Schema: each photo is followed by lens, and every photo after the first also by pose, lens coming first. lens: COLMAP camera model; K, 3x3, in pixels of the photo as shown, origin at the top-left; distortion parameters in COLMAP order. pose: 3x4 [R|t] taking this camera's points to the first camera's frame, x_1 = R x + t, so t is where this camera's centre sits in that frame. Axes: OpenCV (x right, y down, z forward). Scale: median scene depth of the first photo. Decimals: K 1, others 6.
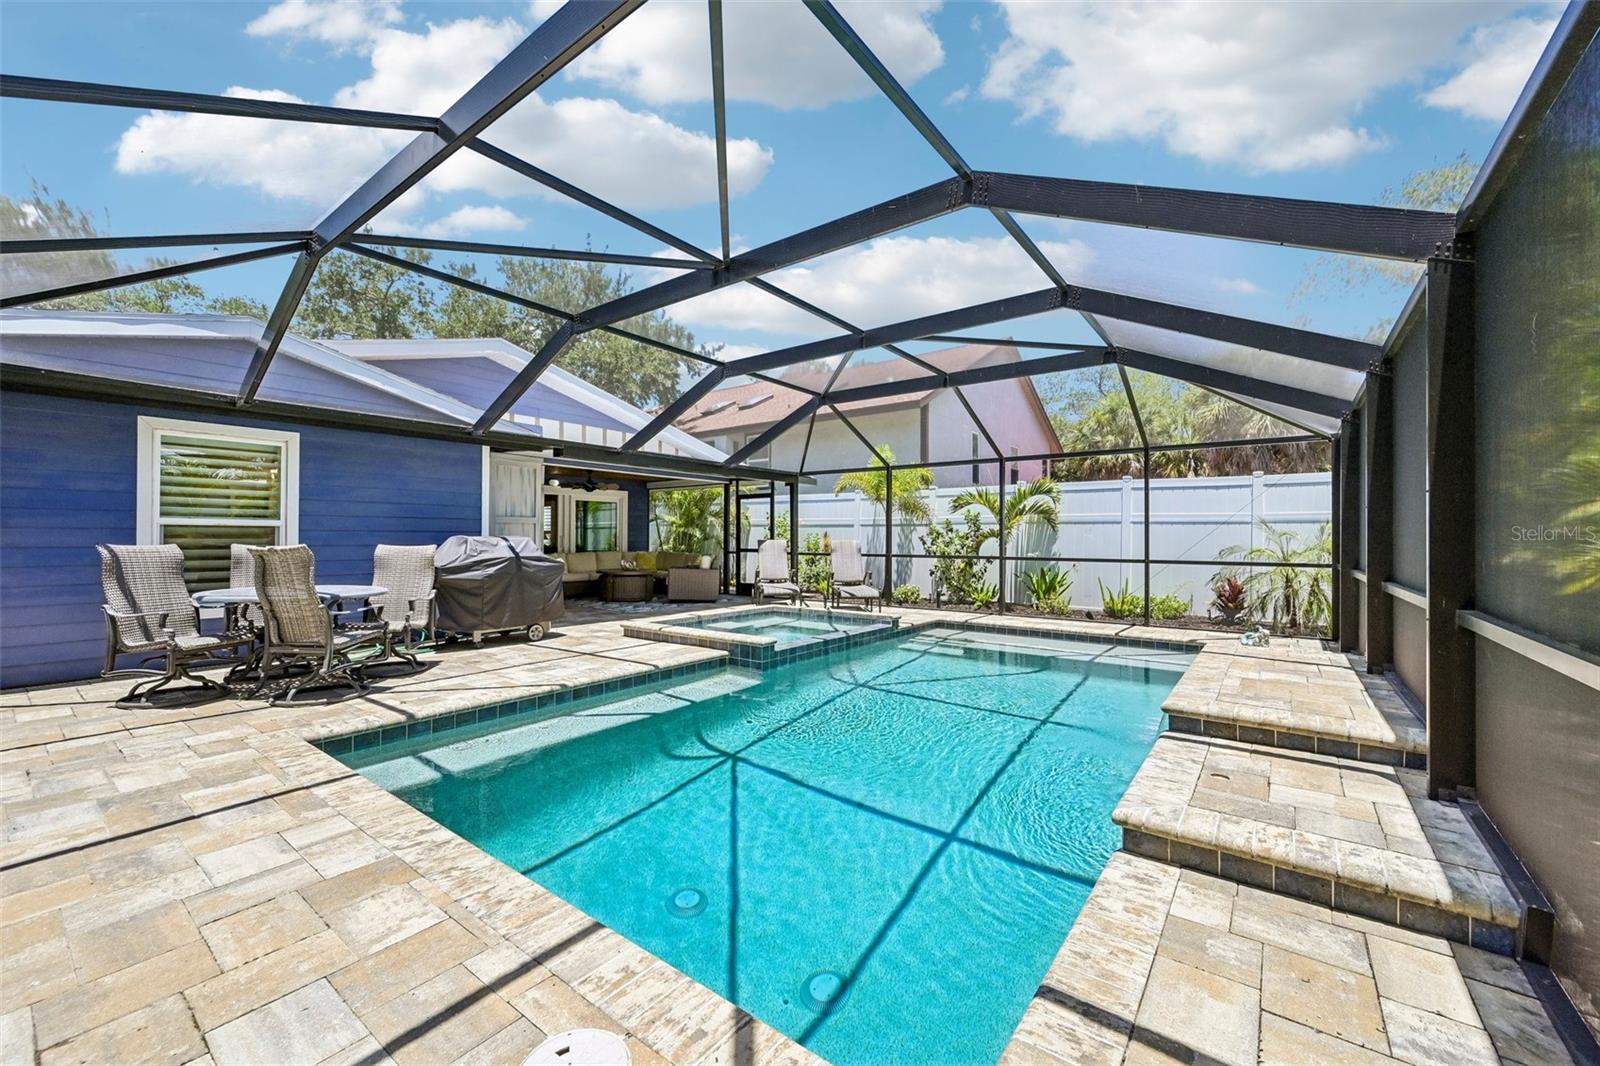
lens RADIAL K [[631.5, 0, 803.1], [0, 631.5, 533.8], [0, 0, 1]] dist [-0.001097, -0.000027]
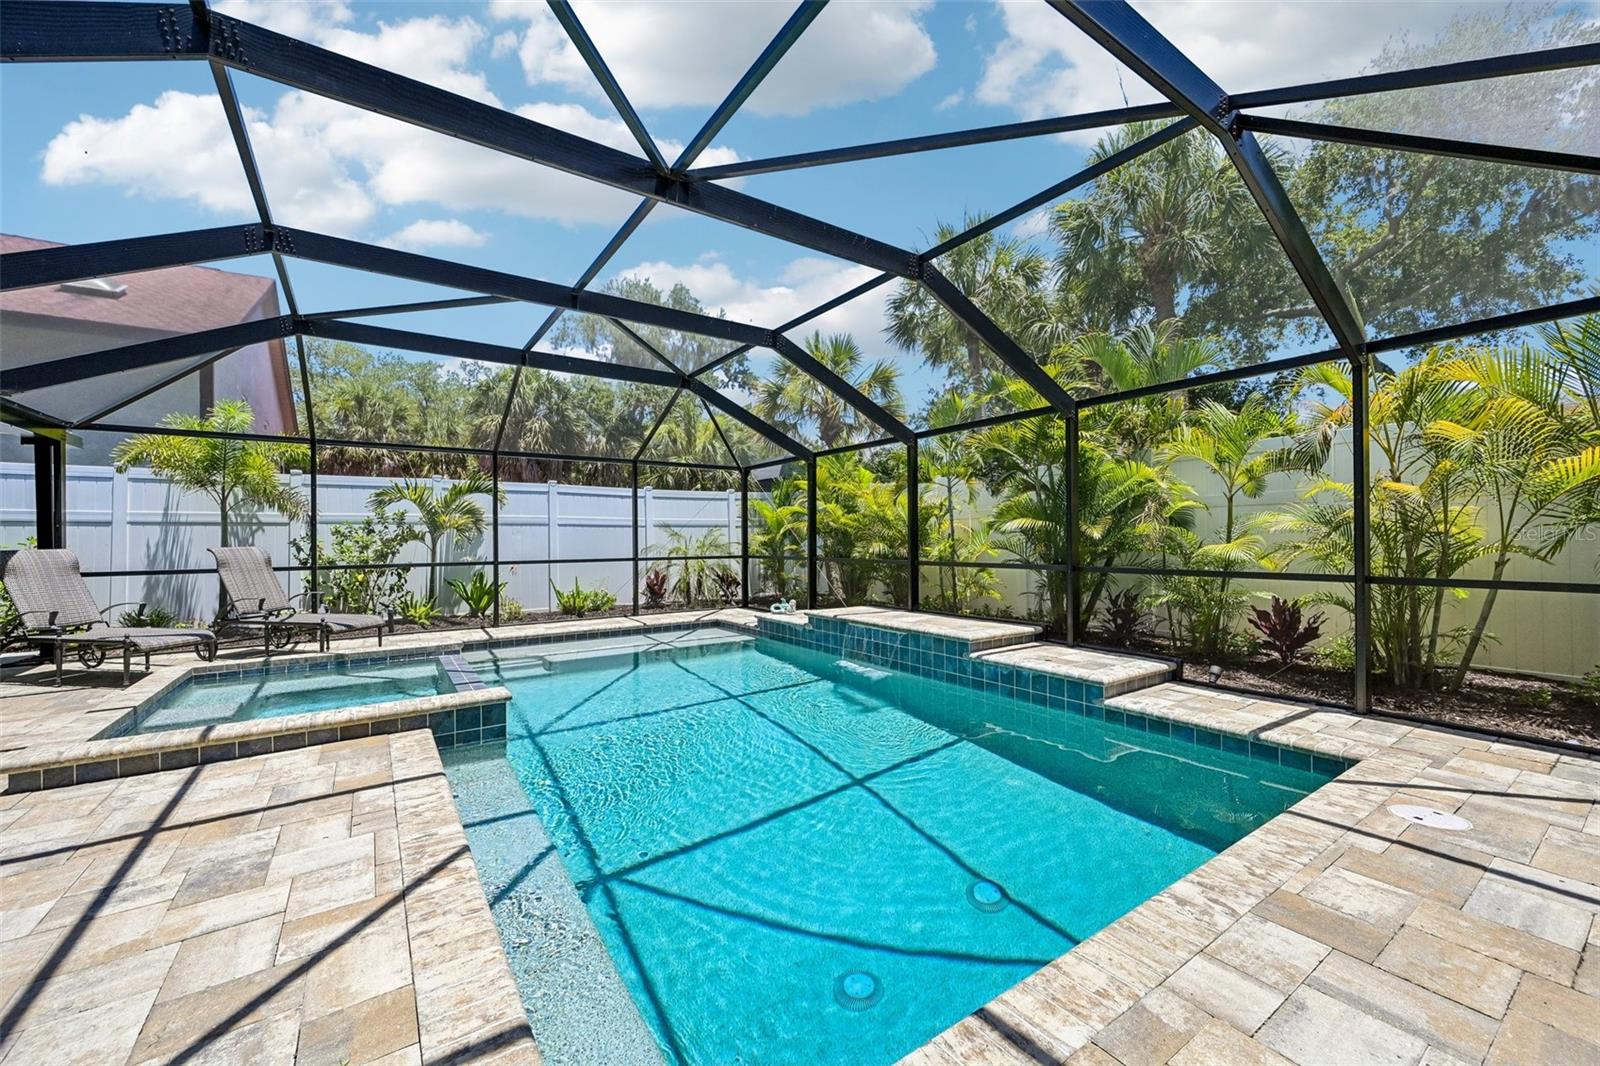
lens RADIAL K [[621.8, 0, 806.3], [0, 621.8, 537.1], [0, 0, 1]] dist [0.001443, 0.000374]
pose [[0.317373, -0.005082, 0.948287, -0.588630], [0.002629, 0.999987, 0.004479, -0.001985], [-0.948297, 0.001072, 0.317382, 0.467738]]
